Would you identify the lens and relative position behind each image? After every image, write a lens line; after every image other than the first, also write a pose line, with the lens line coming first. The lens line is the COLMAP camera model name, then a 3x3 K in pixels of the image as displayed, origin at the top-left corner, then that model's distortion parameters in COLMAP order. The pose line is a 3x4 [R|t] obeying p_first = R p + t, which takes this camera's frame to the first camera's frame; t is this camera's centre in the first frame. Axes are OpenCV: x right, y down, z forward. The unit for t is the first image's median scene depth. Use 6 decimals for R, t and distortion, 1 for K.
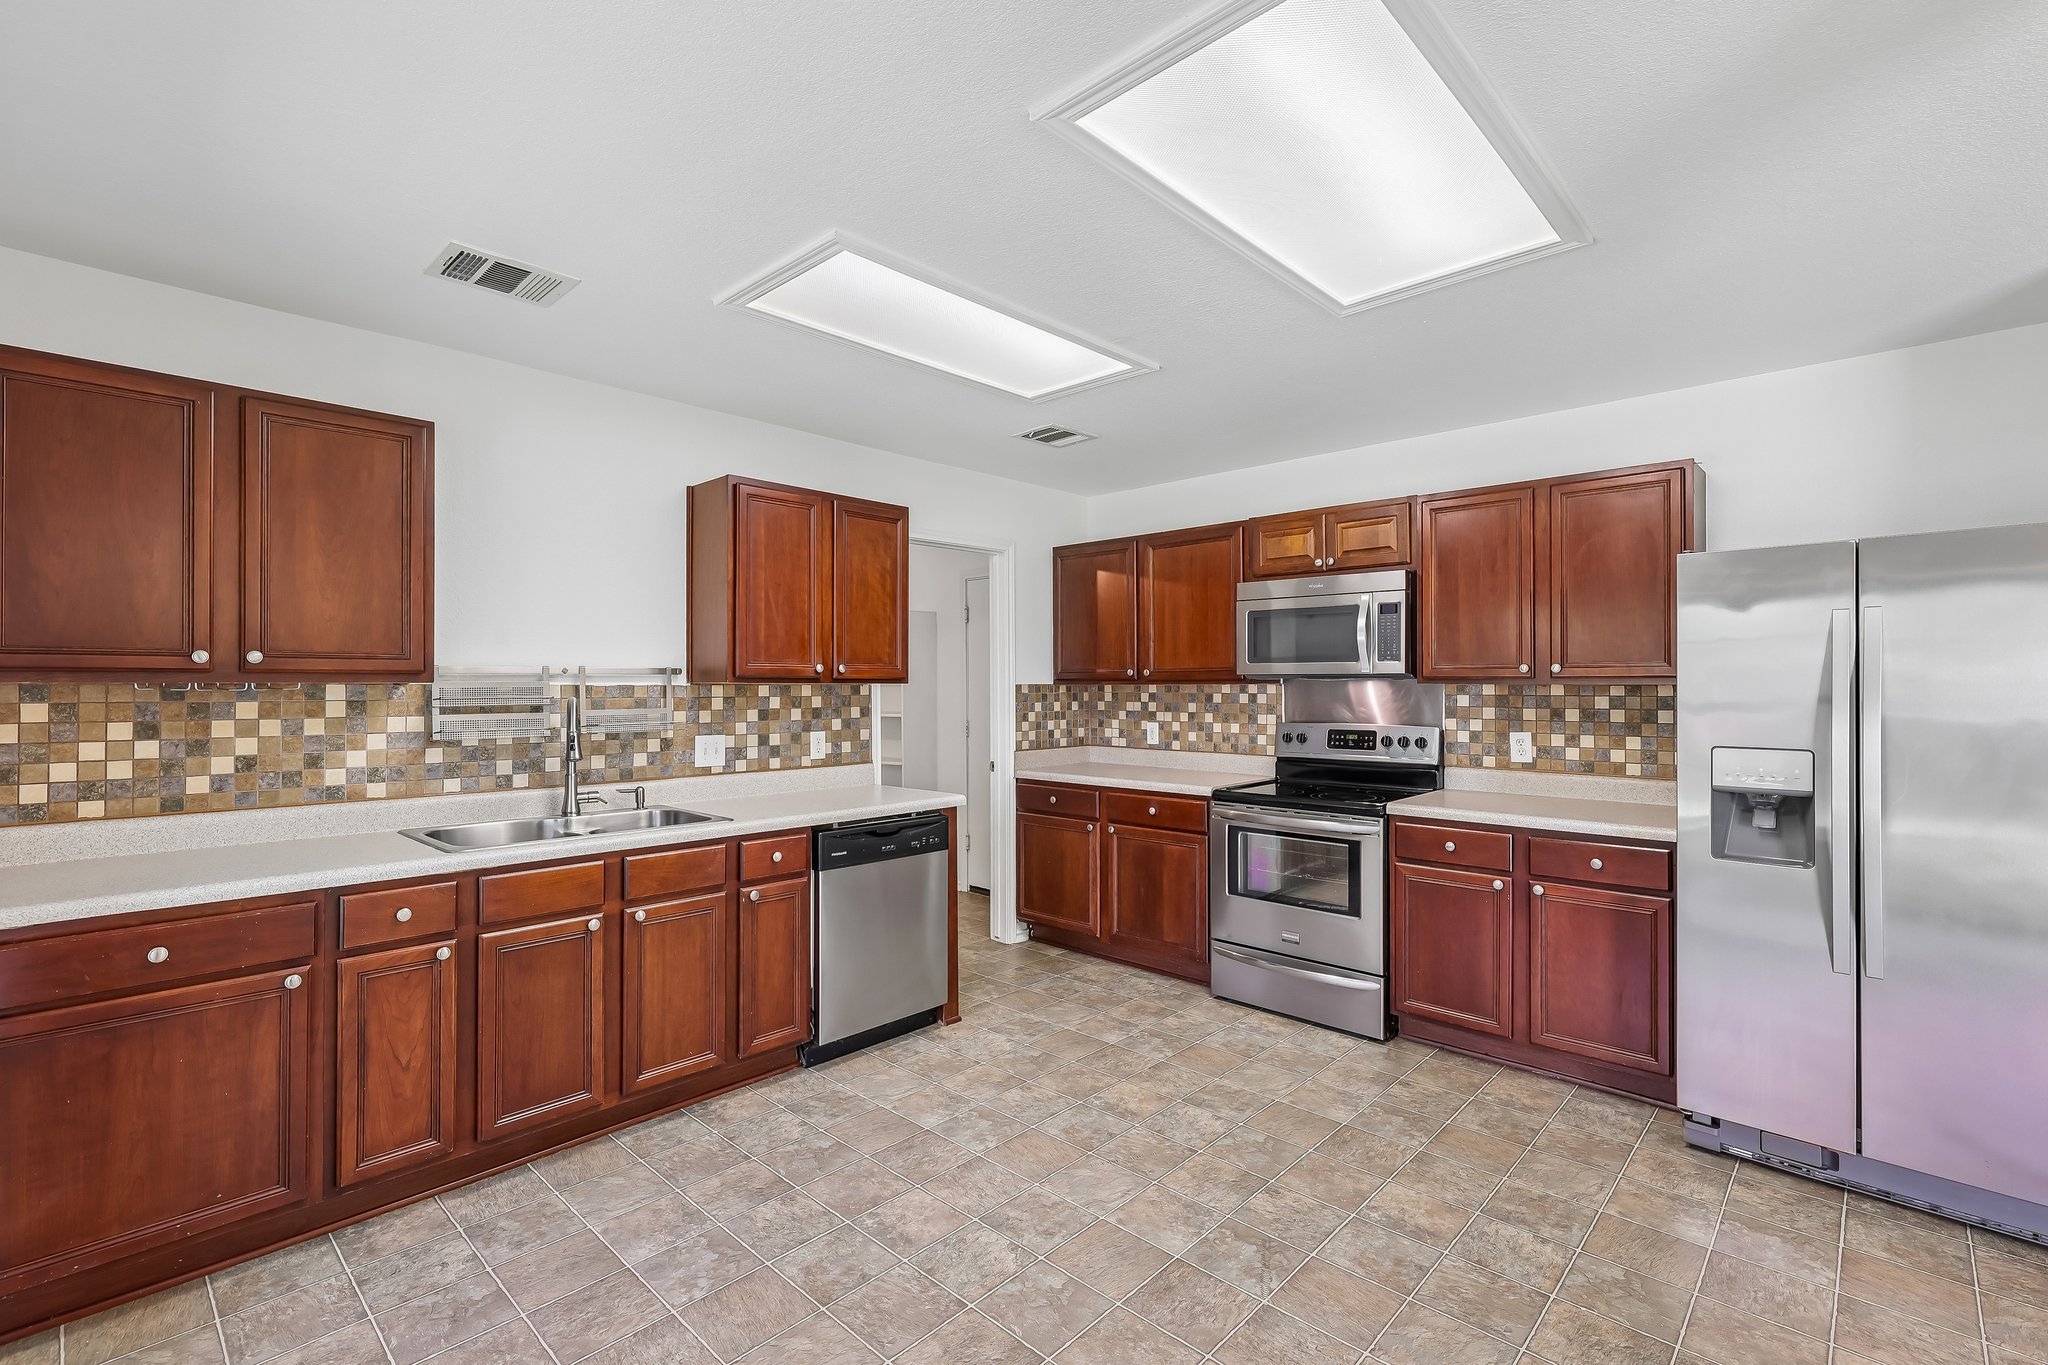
lens RADIAL K [[918.4, 0, 1025.6], [0, 918.4, 681.2], [0, 0, 1]] dist [-0.003278, -0.000330]
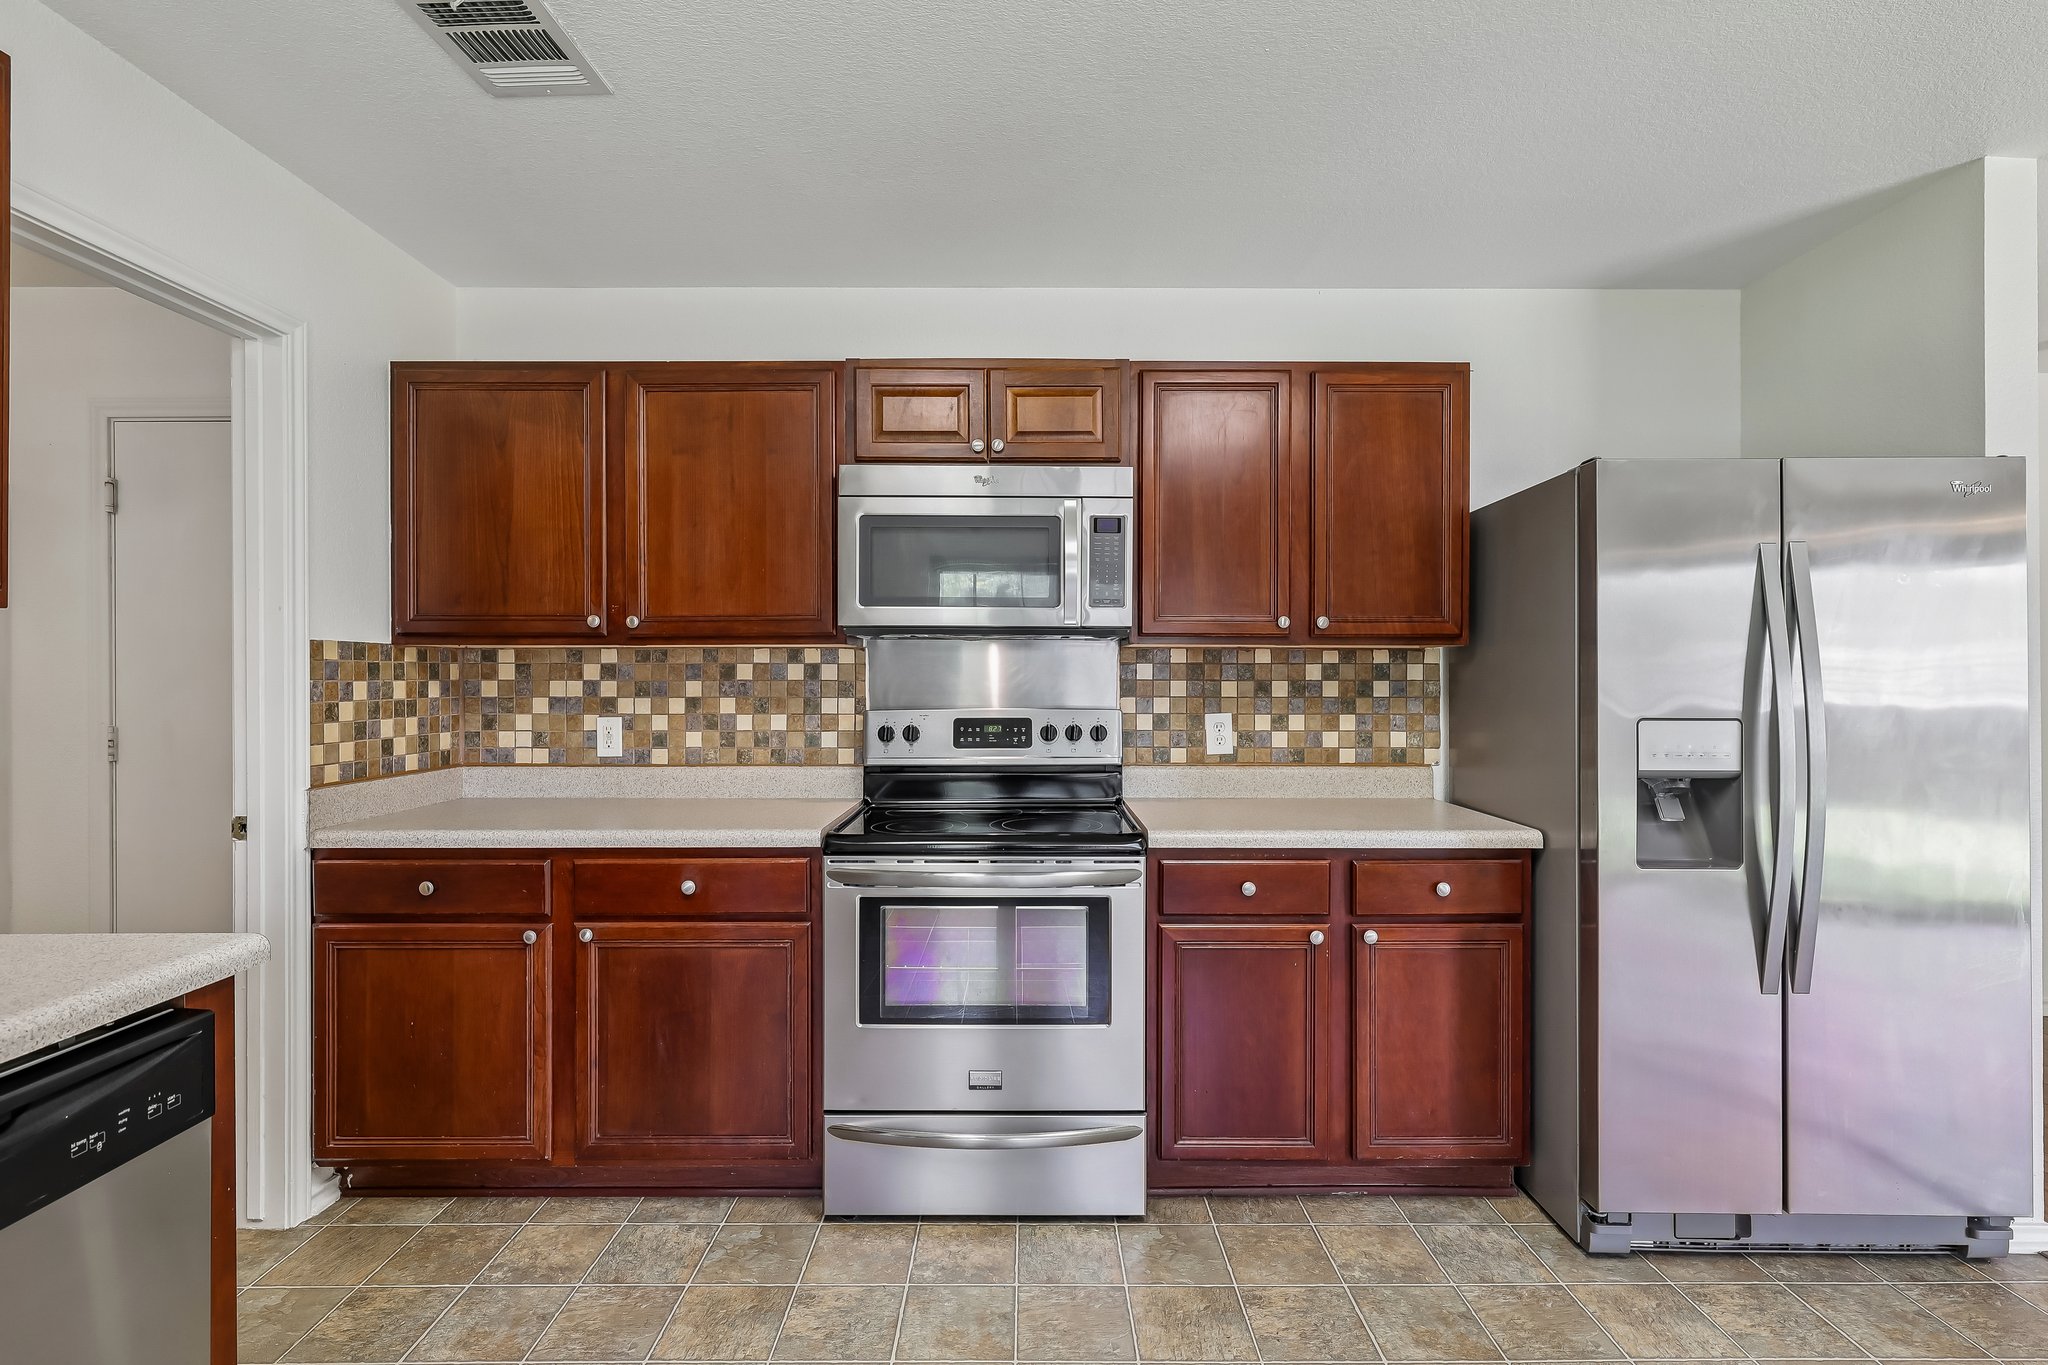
lens RADIAL K [[968.3, 0, 1028.5], [0, 968.3, 676.5], [0, 0, 1]] dist [-0.001292, 0.000482]
pose [[0.719620, 0.002623, 0.694363, -0.105194], [-0.003340, 0.999994, -0.000315, 0.024887], [-0.694360, -0.002092, 0.719625, 0.507779]]
